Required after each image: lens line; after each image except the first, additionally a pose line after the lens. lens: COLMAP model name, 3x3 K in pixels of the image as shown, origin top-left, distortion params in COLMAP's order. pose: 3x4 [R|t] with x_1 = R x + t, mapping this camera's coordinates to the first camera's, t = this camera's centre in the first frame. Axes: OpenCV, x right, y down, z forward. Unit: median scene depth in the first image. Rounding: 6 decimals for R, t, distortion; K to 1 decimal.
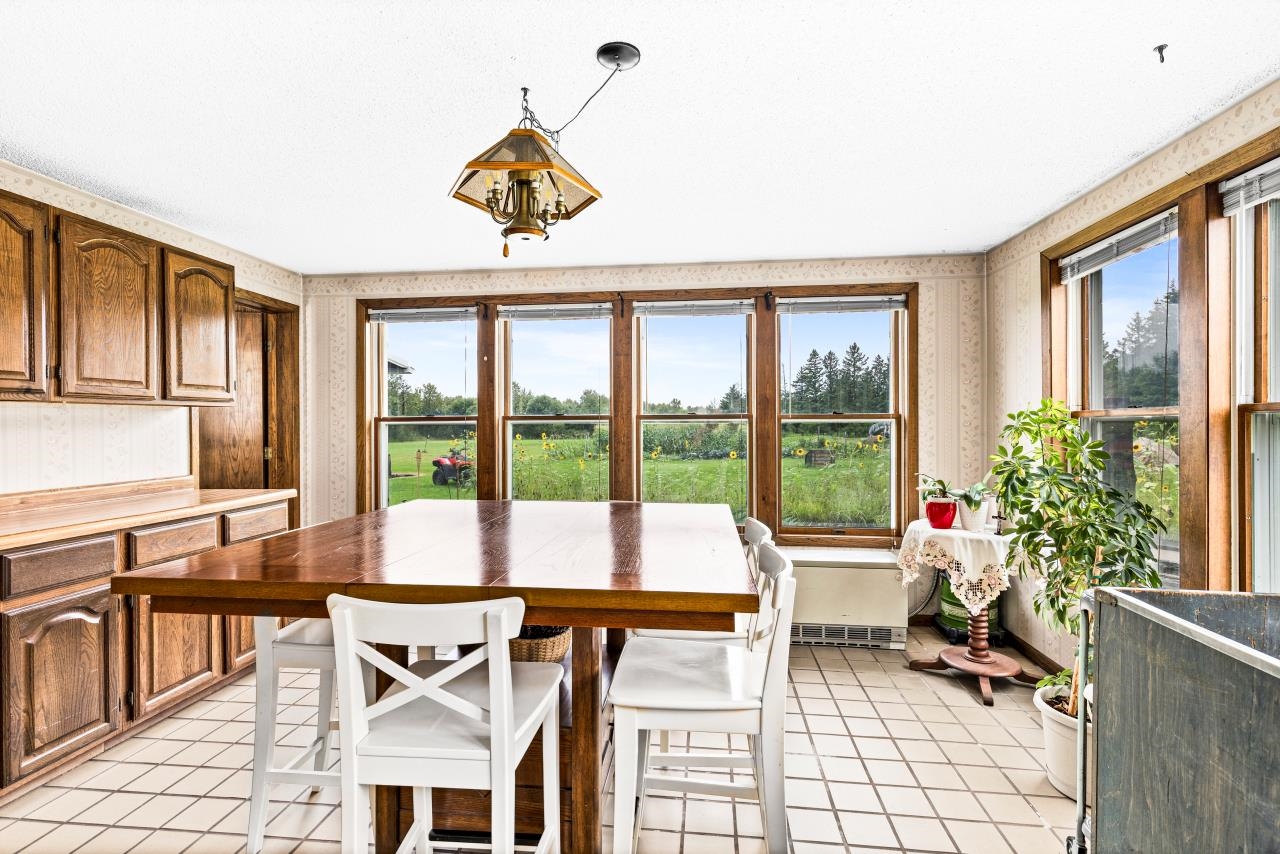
lens RADIAL K [[586.6, 0, 641.0], [0, 586.6, 426.9], [0, 0, 1]] dist [0.003082, 0.000445]
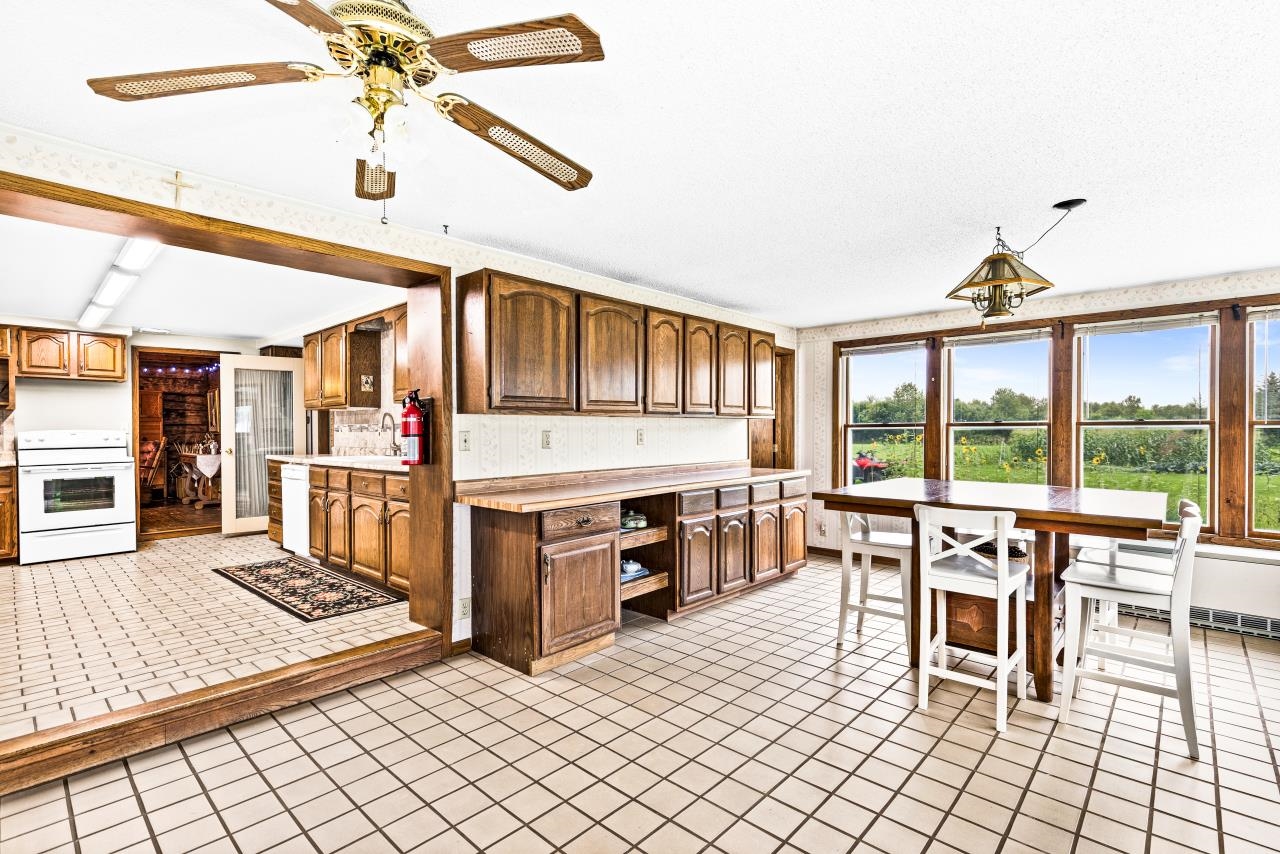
lens RADIAL K [[586.6, 0, 641.8], [0, 586.6, 434.9], [0, 0, 1]] dist [0.003082, 0.000445]
pose [[0.803734, 0.008272, -0.594932, -0.007493], [-0.004348, 0.999958, 0.008030, -0.000252], [0.594973, -0.003867, 0.803736, -0.460923]]
